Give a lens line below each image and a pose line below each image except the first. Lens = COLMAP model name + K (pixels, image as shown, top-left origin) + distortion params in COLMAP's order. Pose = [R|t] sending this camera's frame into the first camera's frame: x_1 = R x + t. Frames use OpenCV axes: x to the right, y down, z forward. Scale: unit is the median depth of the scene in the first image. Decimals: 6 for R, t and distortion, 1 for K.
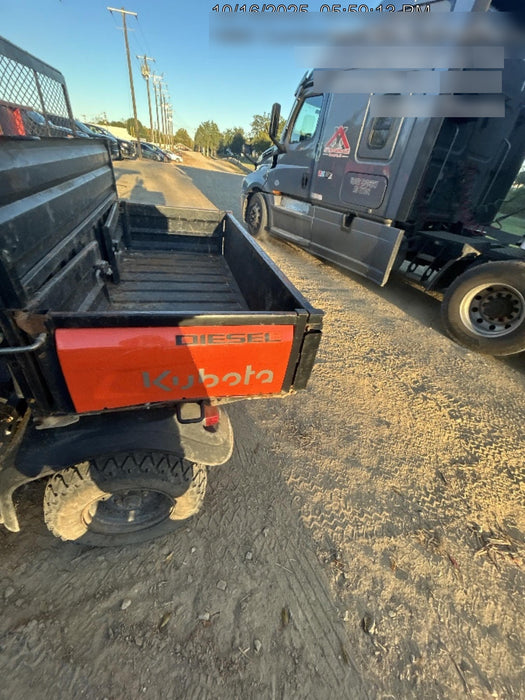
lens RADIAL K [[279.7, 0, 261.4], [0, 279.7, 350.0], [0, 0, 1]] dist [0.001553, -0.001411]
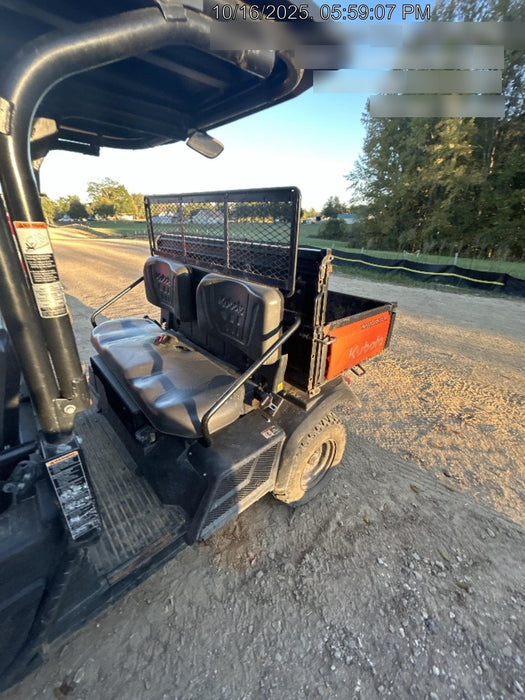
lens RADIAL K [[279.7, 0, 262.7], [0, 279.7, 348.4], [0, 0, 1]] dist [0.001553, -0.001411]
pose [[0.887442, -0.272890, 0.371454, -0.798044], [0.325318, 0.941744, -0.085362, 0.021256], [-0.326521, 0.196594, 0.924519, -0.284540]]
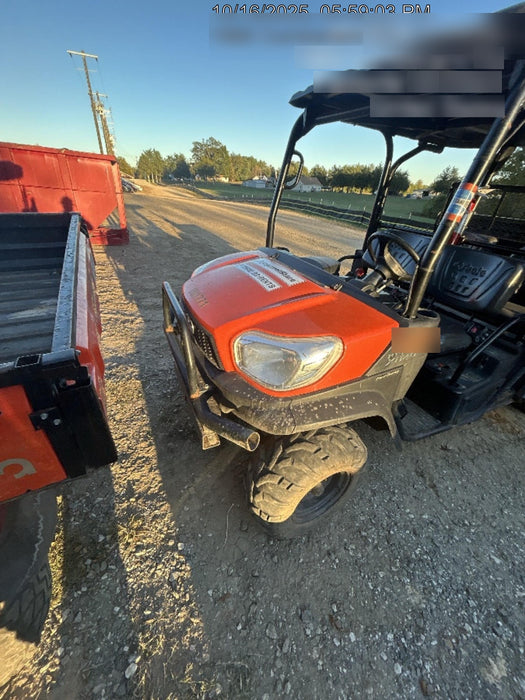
lens RADIAL K [[279.7, 0, 262.5], [0, 279.7, 349.2], [0, 0, 1]] dist [0.001553, -0.001411]
pose [[0.983518, -0.123355, 0.132196, -2.094867], [0.130788, 0.990195, -0.049069, 0.052153], [-0.124847, 0.065550, 0.990008, -0.582800]]
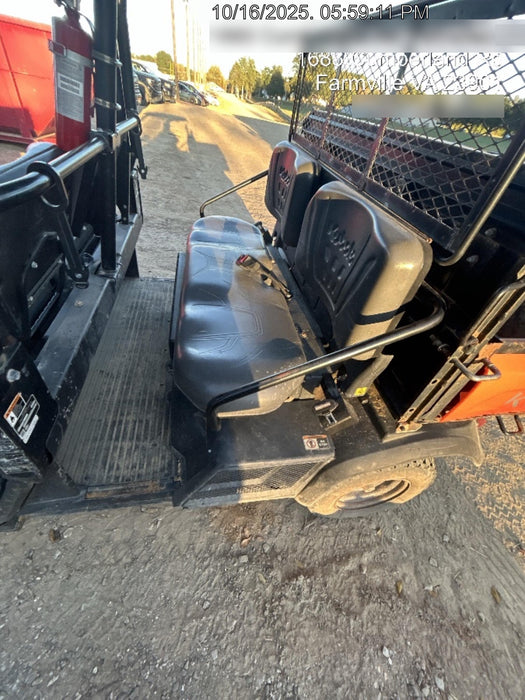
lens RADIAL K [[279.7, 0, 262.7], [0, 279.7, 347.8], [0, 0, 1]] dist [0.001553, -0.001411]
pose [[0.994947, 0.081231, -0.059012, -0.627187], [-0.073592, 0.989829, 0.121746, -0.068801], [0.068301, -0.116788, 0.990806, -0.039295]]
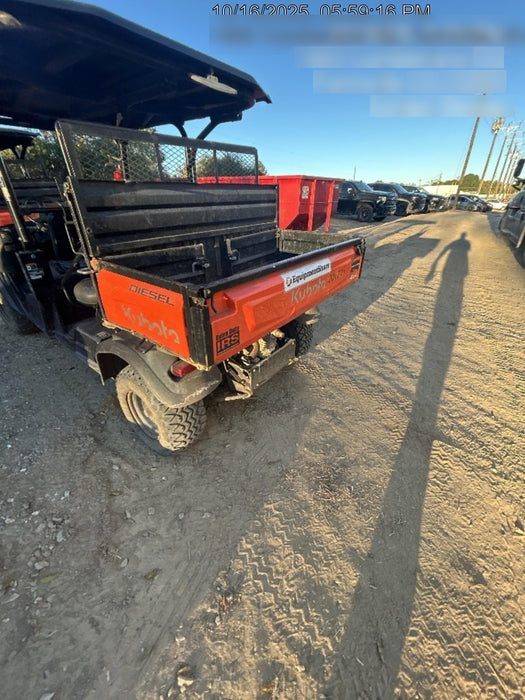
lens RADIAL K [[279.7, 0, 264.2], [0, 279.7, 347.1], [0, 0, 1]] dist [0.001553, -0.001411]
pose [[0.609217, 0.271769, -0.744980, 0.662260], [-0.386292, 0.922148, 0.020505, -0.022881], [0.692555, 0.275288, 0.666771, 0.253538]]
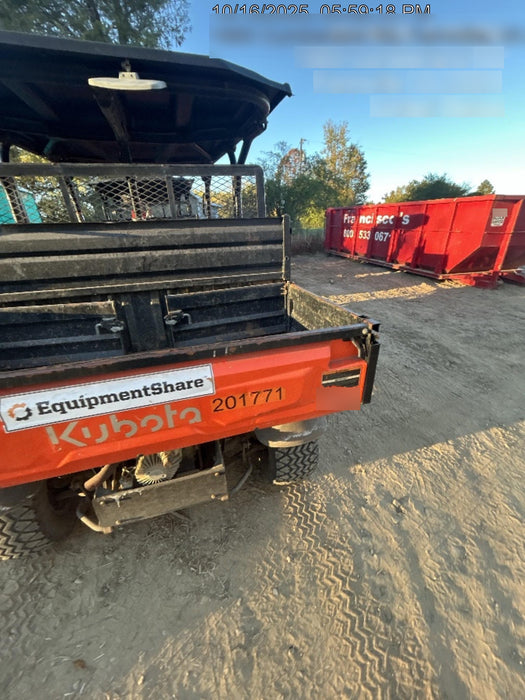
lens RADIAL K [[279.7, 0, 264.5], [0, 279.7, 348.0], [0, 0, 1]] dist [0.001553, -0.001411]
pose [[0.036895, 0.292077, -0.955683, 0.413290], [-0.542936, 0.808735, 0.226206, -0.597550], [0.838963, 0.510529, 0.188417, 0.999849]]
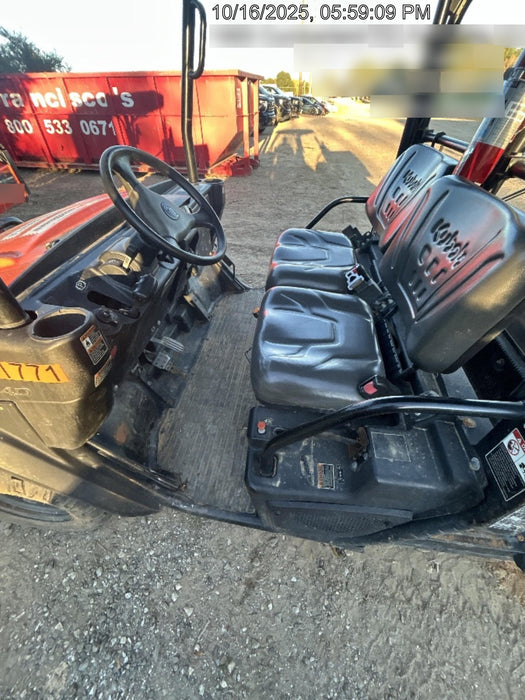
lens RADIAL K [[279.7, 0, 263.4], [0, 279.7, 349.6], [0, 0, 1]] dist [0.001553, -0.001411]
pose [[0.912255, 0.156906, -0.378381, -1.154174], [-0.111979, 0.984068, 0.138096, -0.069550], [0.394021, -0.083608, 0.915291, -0.132552]]
